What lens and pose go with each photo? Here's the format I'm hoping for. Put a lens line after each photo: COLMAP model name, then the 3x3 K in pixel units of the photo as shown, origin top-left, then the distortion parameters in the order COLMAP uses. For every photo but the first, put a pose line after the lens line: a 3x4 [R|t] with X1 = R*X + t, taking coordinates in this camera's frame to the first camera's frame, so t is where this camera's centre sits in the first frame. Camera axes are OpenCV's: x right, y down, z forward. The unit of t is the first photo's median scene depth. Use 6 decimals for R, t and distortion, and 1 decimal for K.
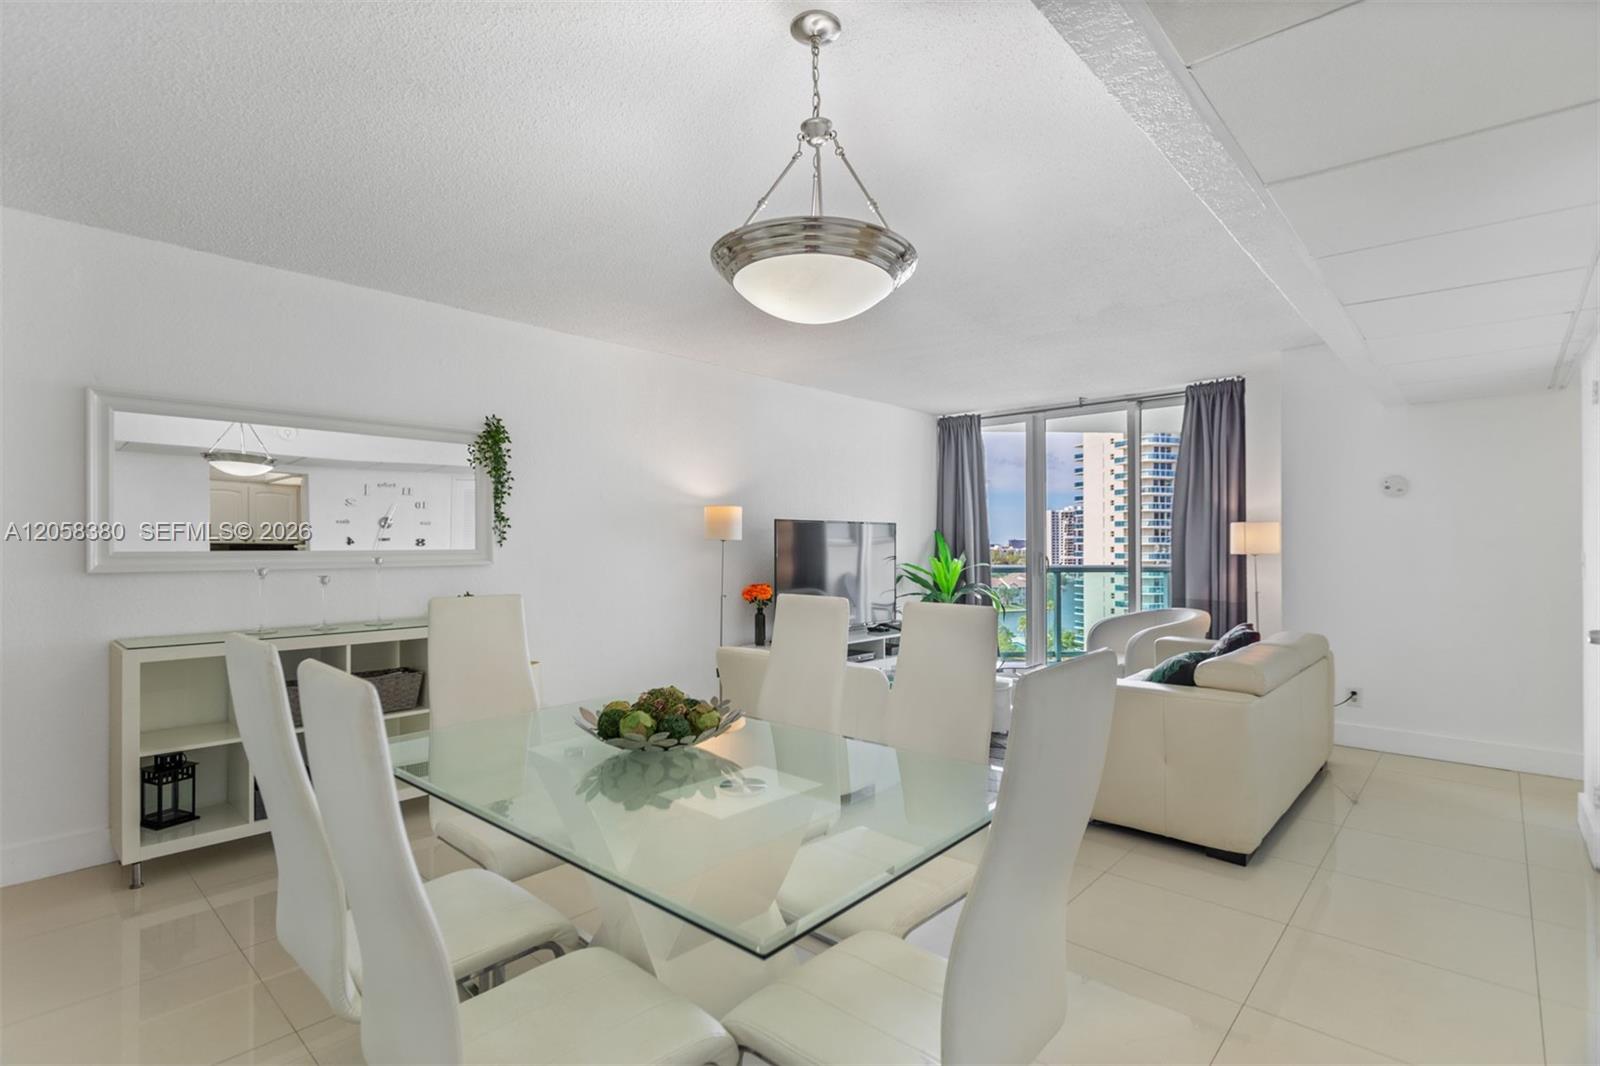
lens RADIAL K [[764.1, 0, 804.0], [0, 764.1, 544.0], [0, 0, 1]] dist [-0.000677, -0.000109]
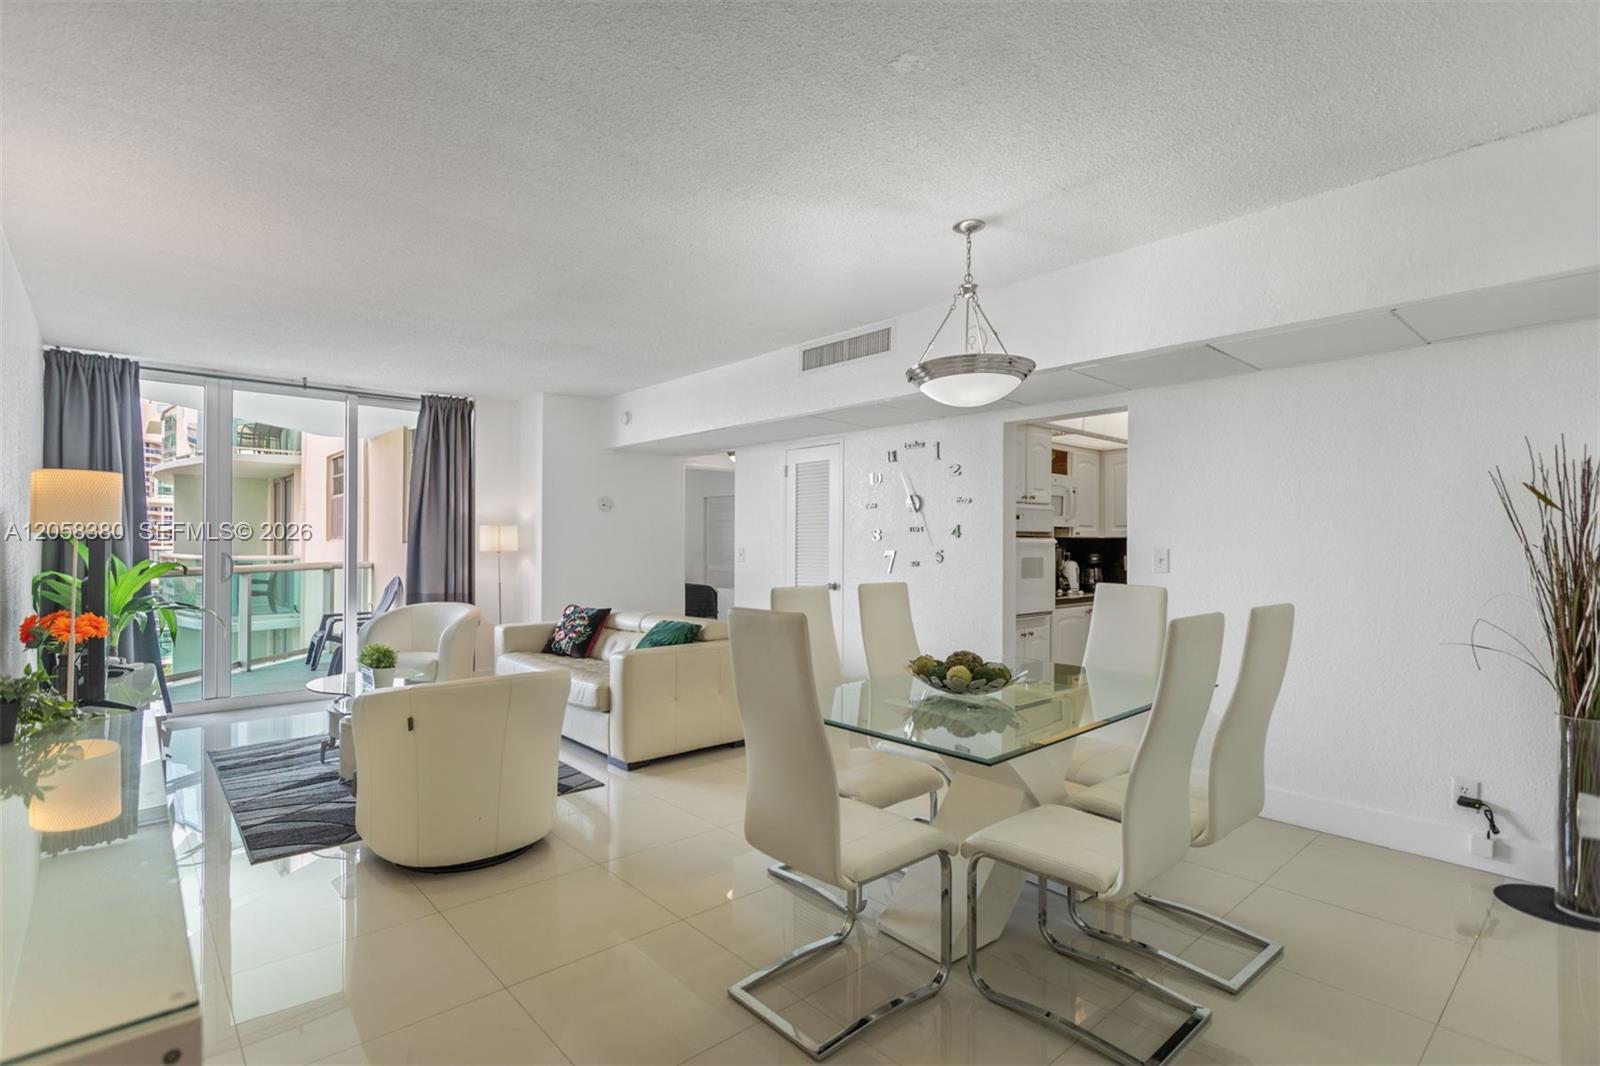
lens RADIAL K [[764.1, 0, 804.0], [0, 764.1, 544.0], [0, 0, 1]] dist [-0.000677, -0.000109]
pose [[0.102101, 0.001718, 0.994773, -0.483787], [-0.003625, 0.999993, -0.001355, 0.001270], [-0.994767, -0.003468, 0.102106, 0.344924]]
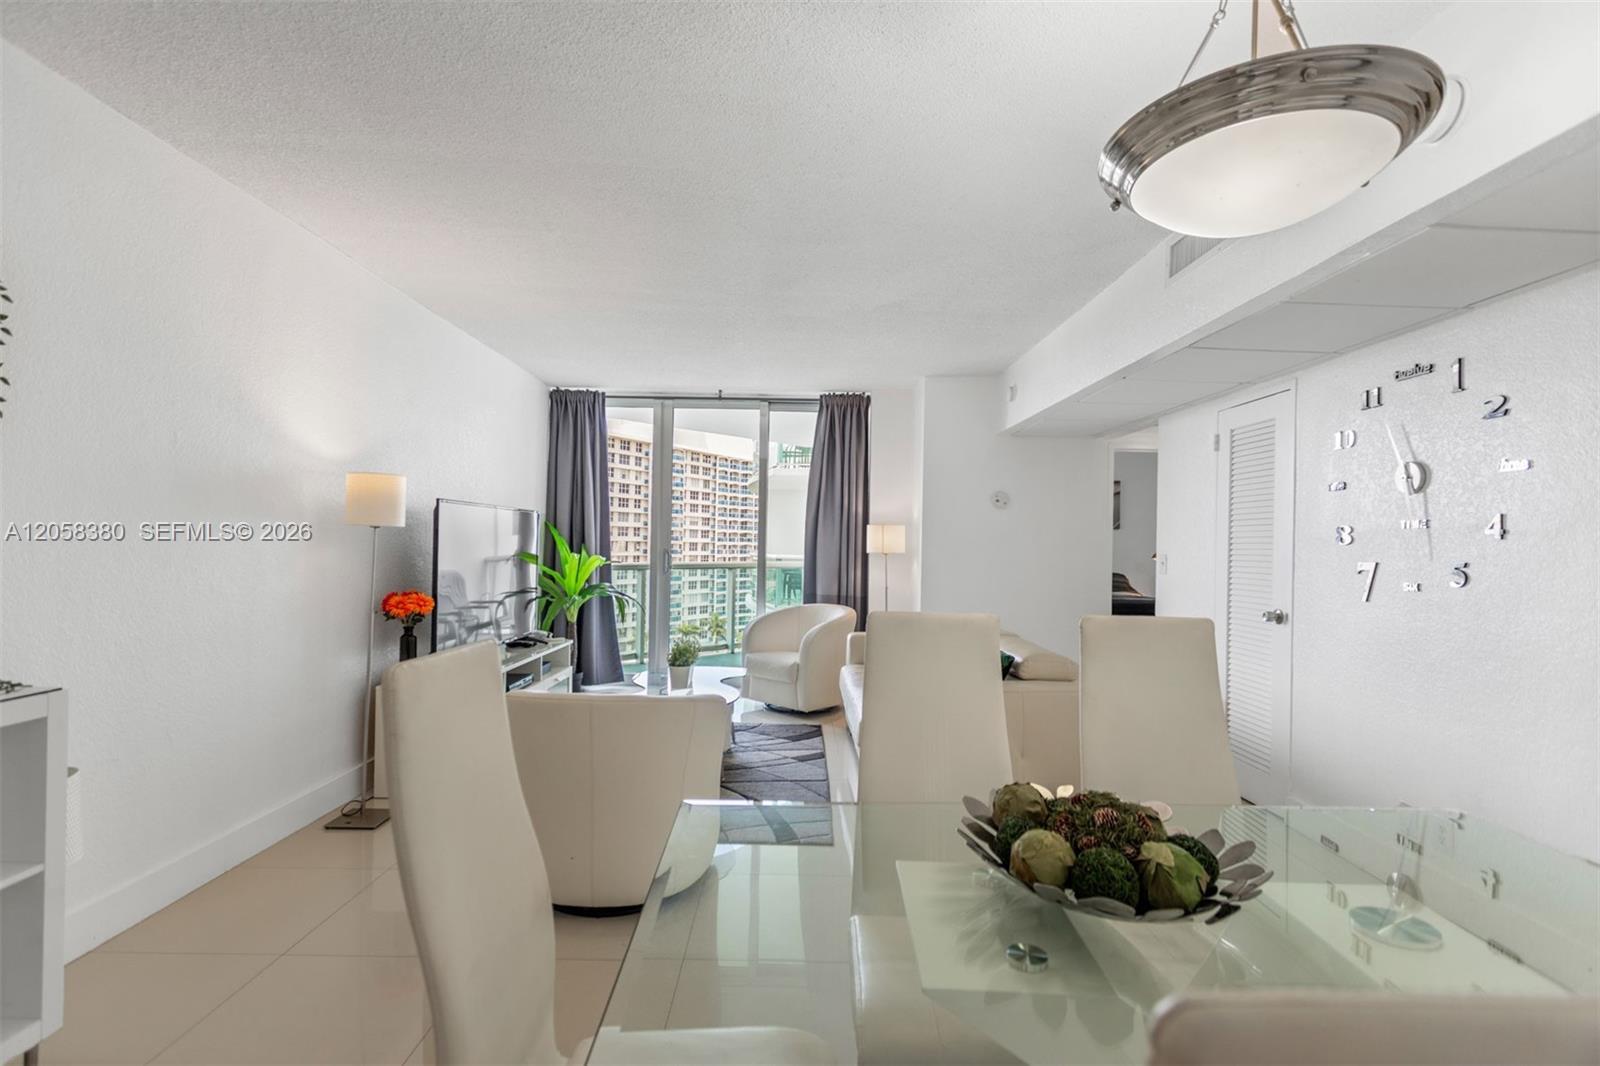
lens RADIAL K [[771.4, 0, 793.0], [0, 771.4, 548.2], [0, 0, 1]] dist [0.002466, 0.000230]
pose [[0.739308, 0.010697, 0.673282, -0.237330], [-0.018652, 0.999815, 0.004596, 0.002612], [-0.673109, -0.015956, 0.739371, 0.219357]]
